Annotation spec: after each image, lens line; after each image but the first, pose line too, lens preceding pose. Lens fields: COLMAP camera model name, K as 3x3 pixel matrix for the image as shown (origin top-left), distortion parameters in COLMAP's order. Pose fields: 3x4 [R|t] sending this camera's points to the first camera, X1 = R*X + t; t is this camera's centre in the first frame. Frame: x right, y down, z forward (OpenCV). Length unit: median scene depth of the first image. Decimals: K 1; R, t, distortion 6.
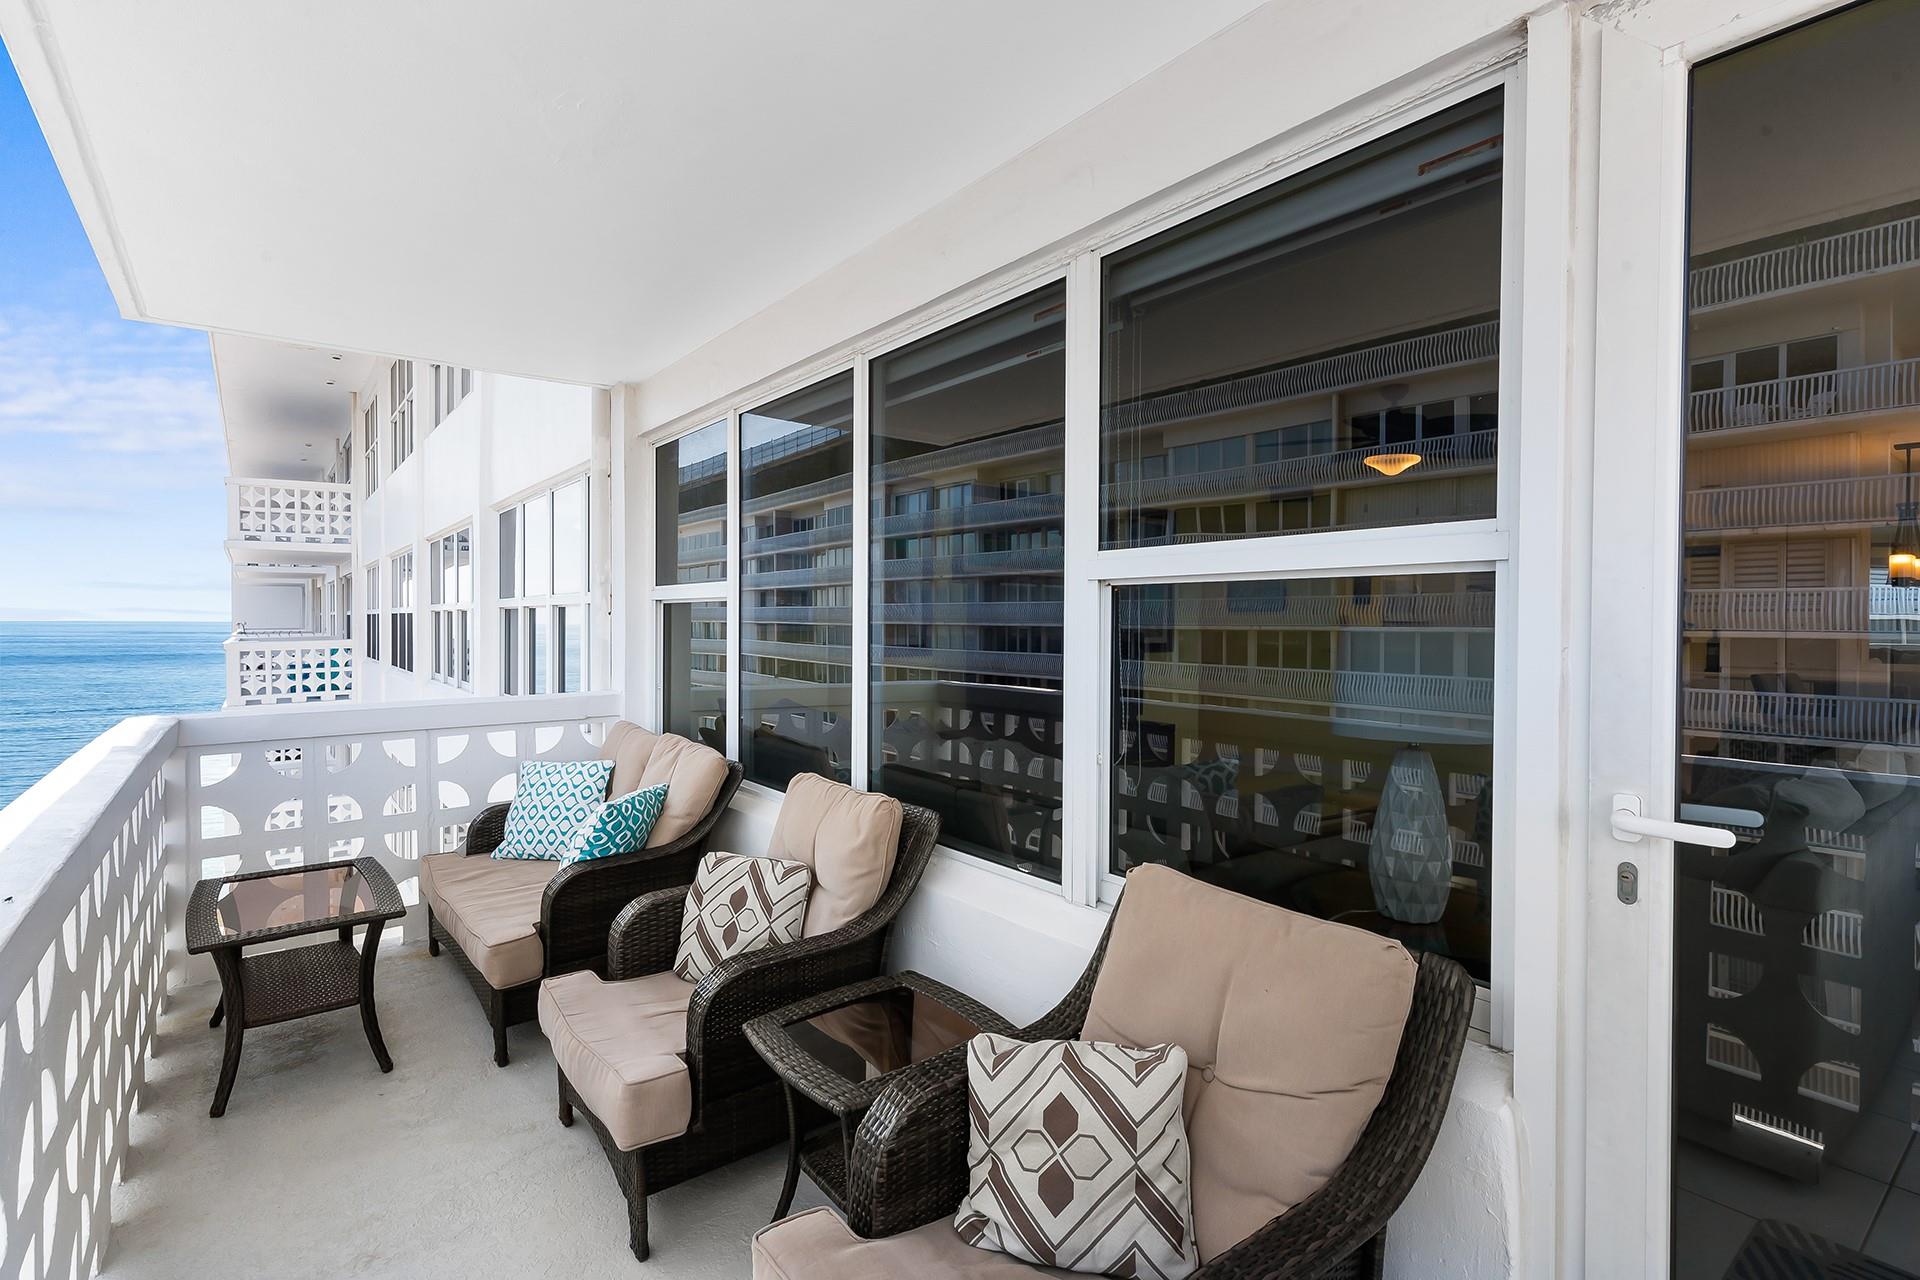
lens RADIAL K [[924.2, 0, 959.5], [0, 924.2, 613.5], [0, 0, 1]] dist [0.012766, -0.000877]
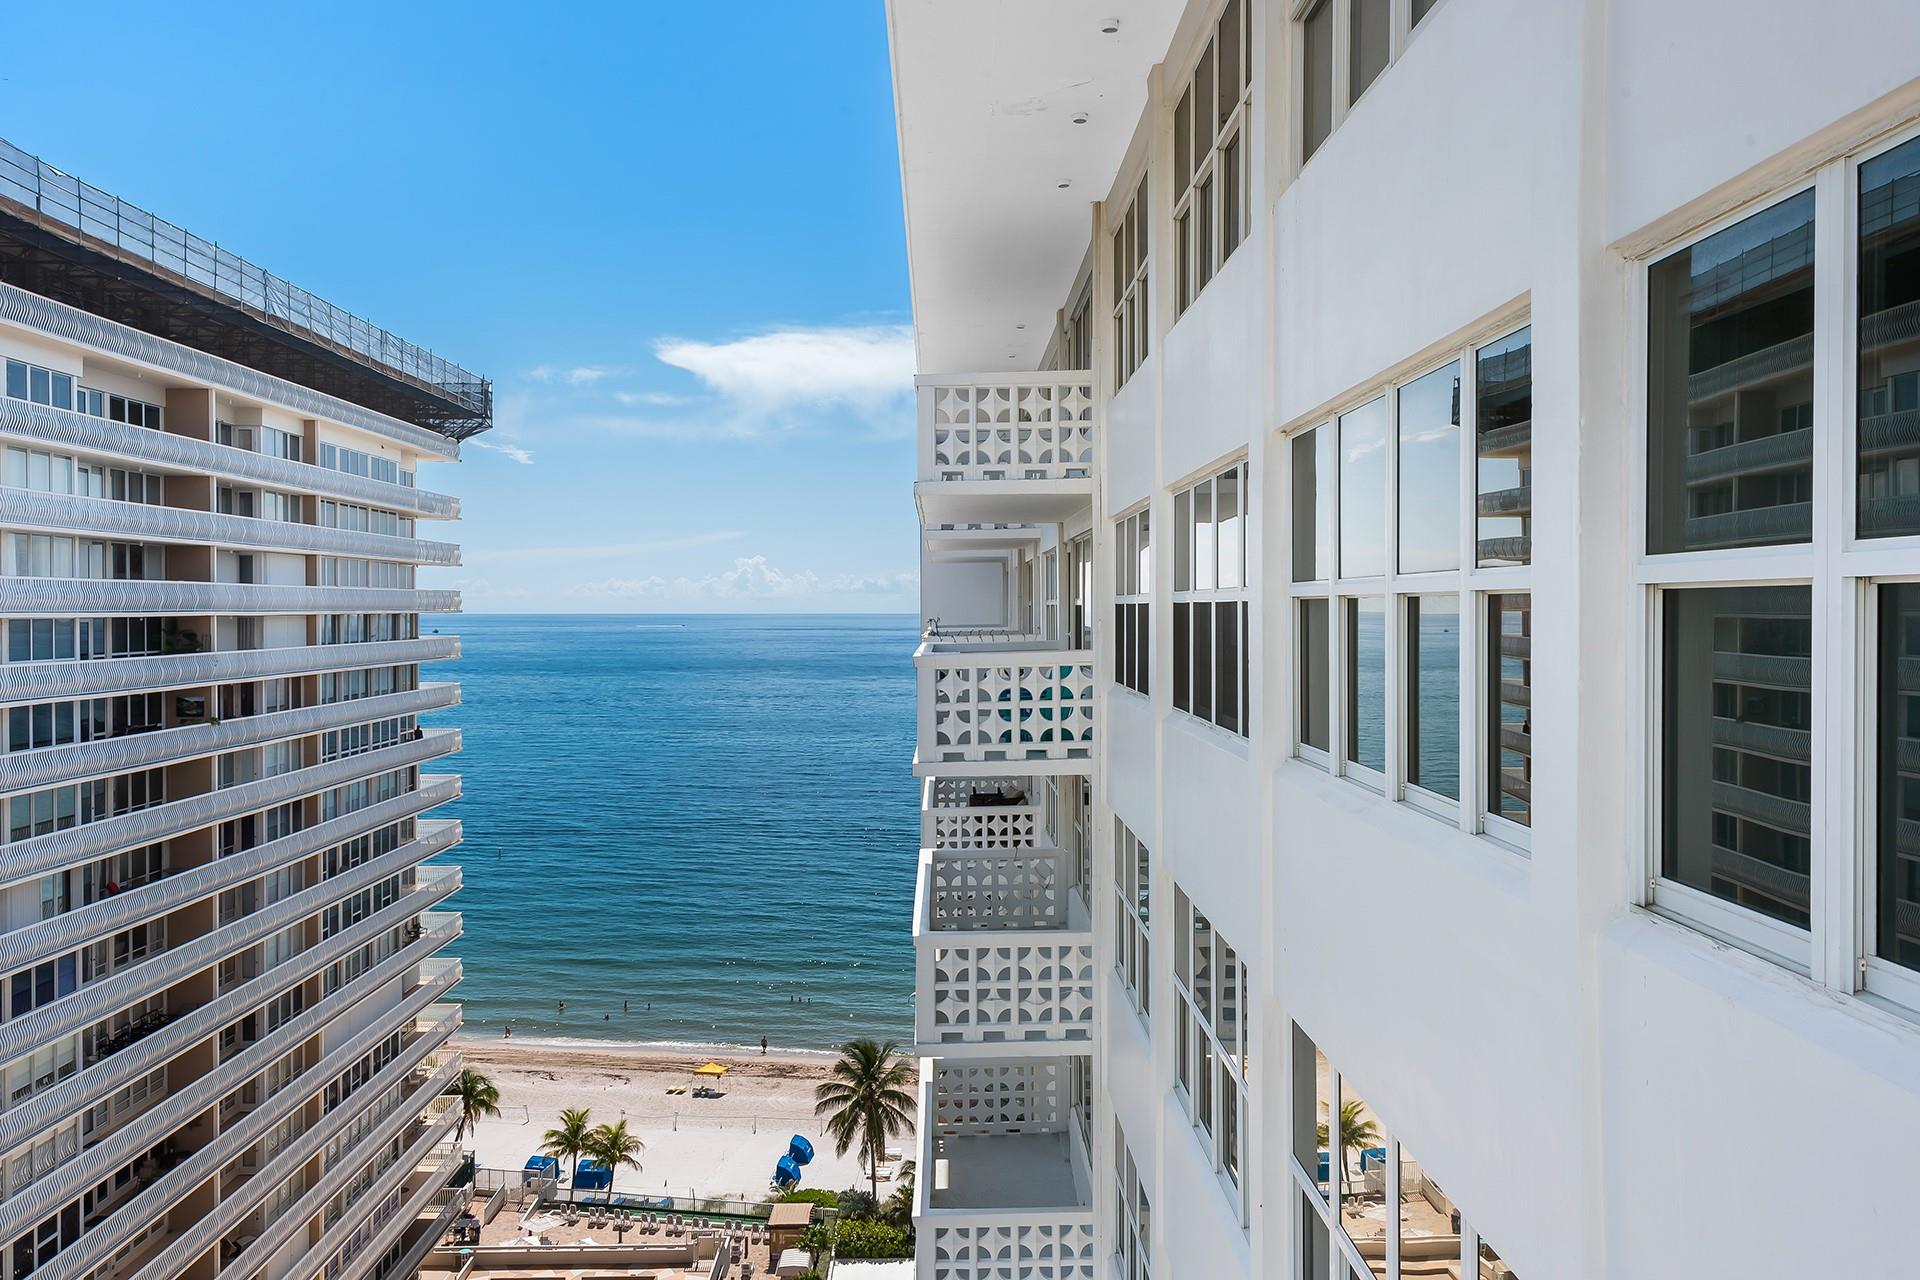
lens RADIAL K [[1557.2, 0, 960.0], [0, 1557.2, 640.0], [0, 0, 1]] dist [-0.001429, -0.000320]
pose [[0.801716, 0.021935, -0.597303, -0.165347], [-0.010012, 0.999679, 0.023272, 0.001479], [0.597622, -0.012677, 0.801678, 0.212616]]
